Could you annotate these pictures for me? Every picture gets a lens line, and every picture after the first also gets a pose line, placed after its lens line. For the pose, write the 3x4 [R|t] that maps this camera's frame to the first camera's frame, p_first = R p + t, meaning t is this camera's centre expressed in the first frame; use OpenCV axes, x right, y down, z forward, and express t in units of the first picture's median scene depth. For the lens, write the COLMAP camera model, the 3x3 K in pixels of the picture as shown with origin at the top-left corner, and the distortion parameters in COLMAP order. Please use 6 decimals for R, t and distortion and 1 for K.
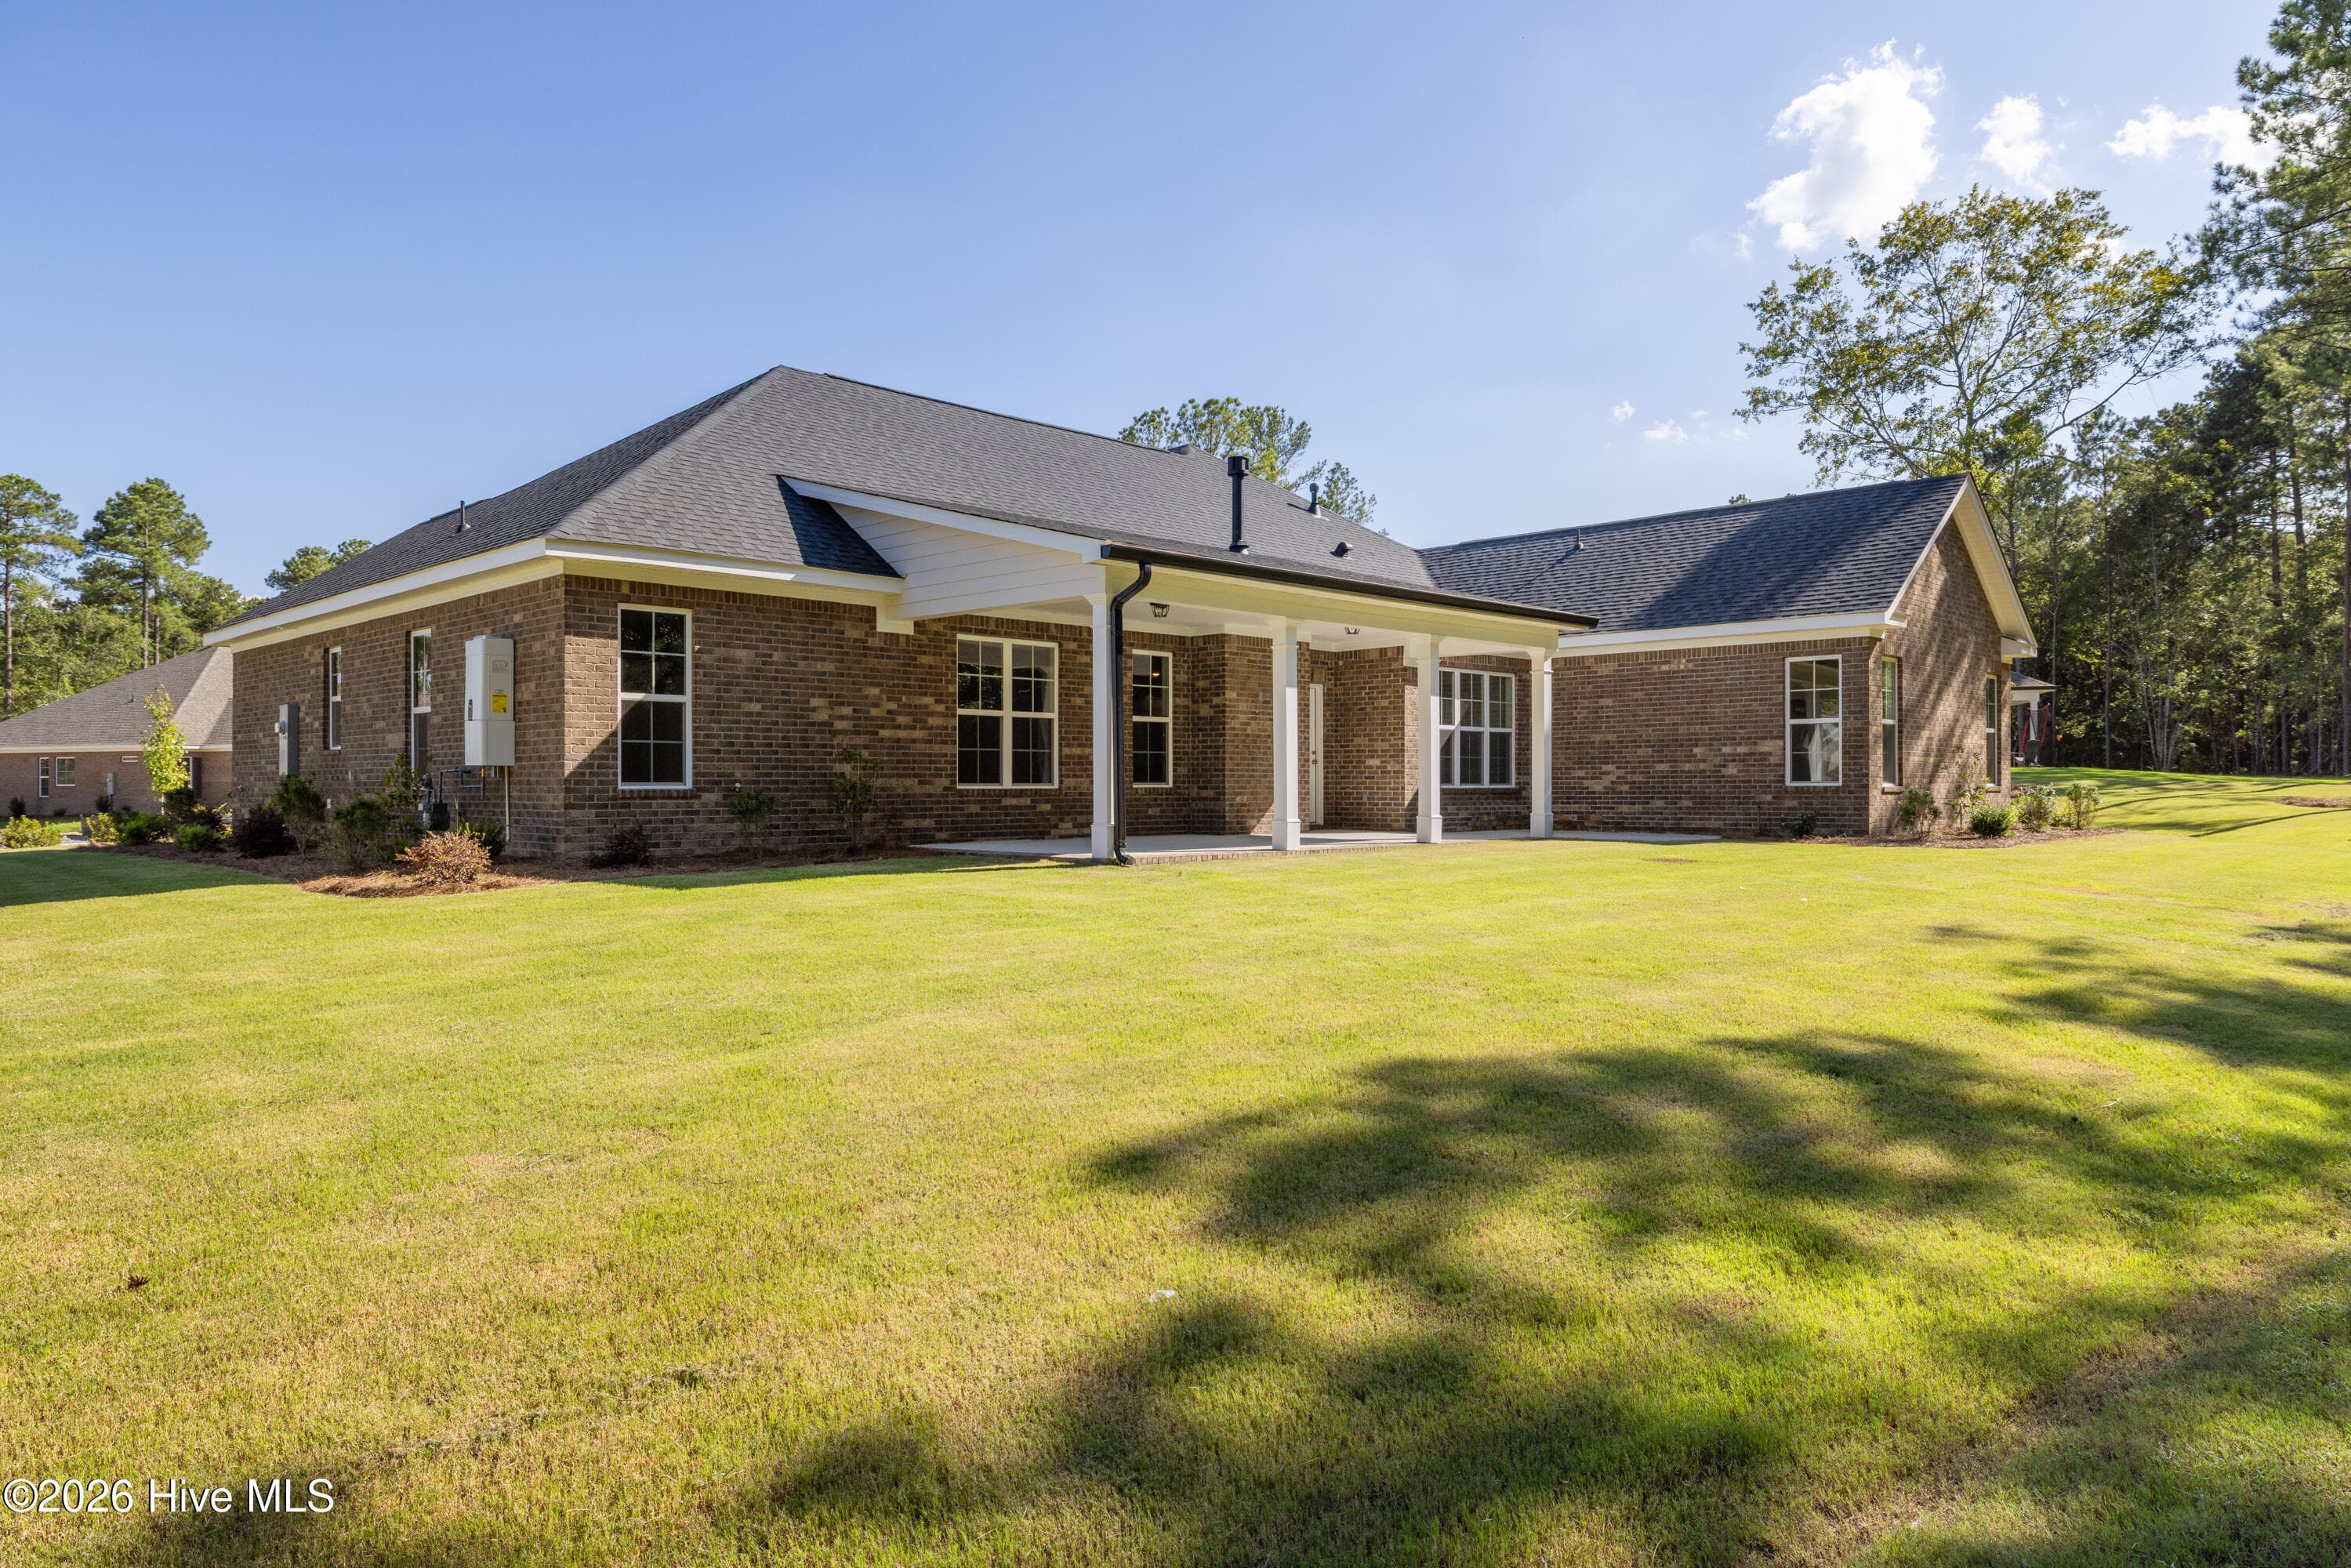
lens RADIAL K [[1442.0, 0, 1175.5], [0, 1442.0, 784.0], [0, 0, 1]] dist [0.000838, -0.000028]
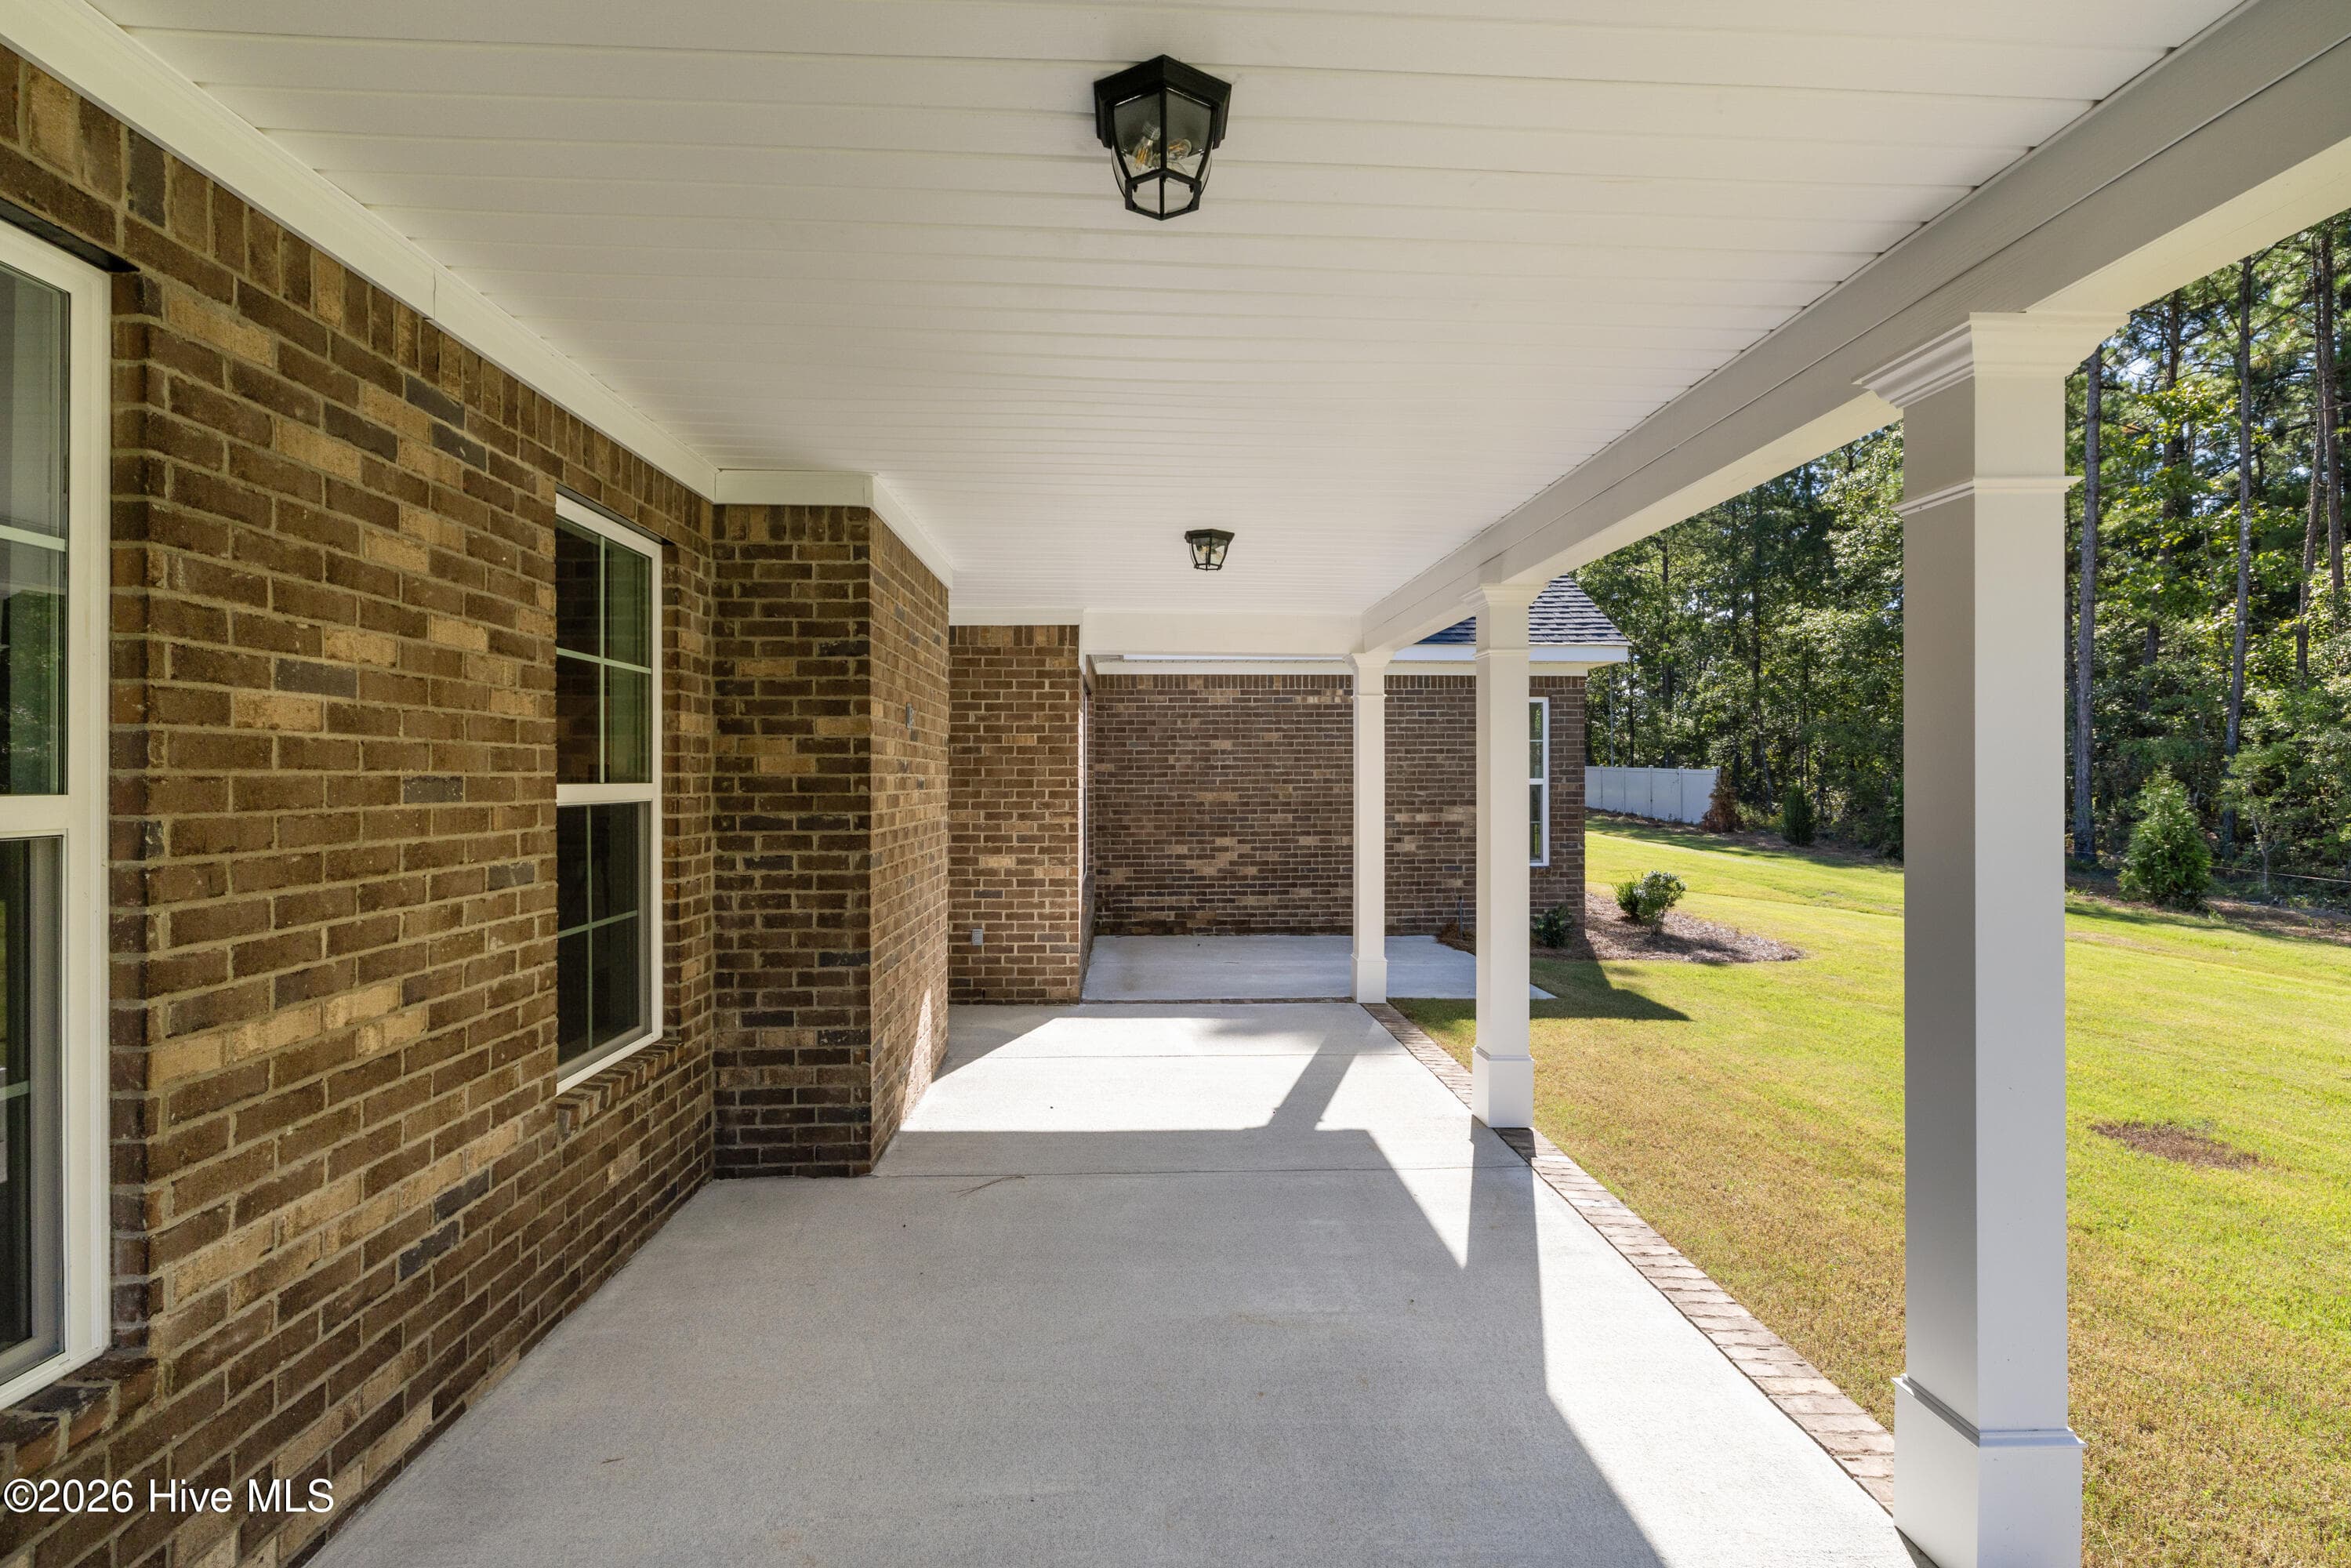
lens RADIAL K [[1011.2, 0, 1171.2], [0, 1011.2, 778.2], [0, 0, 1]] dist [-0.000596, 0.000369]
pose [[0.685227, 0.001173, 0.728329, -0.075225], [0.000148, 0.999998, -0.001750, -0.046305], [-0.728330, 0.001307, 0.685226, 0.792600]]
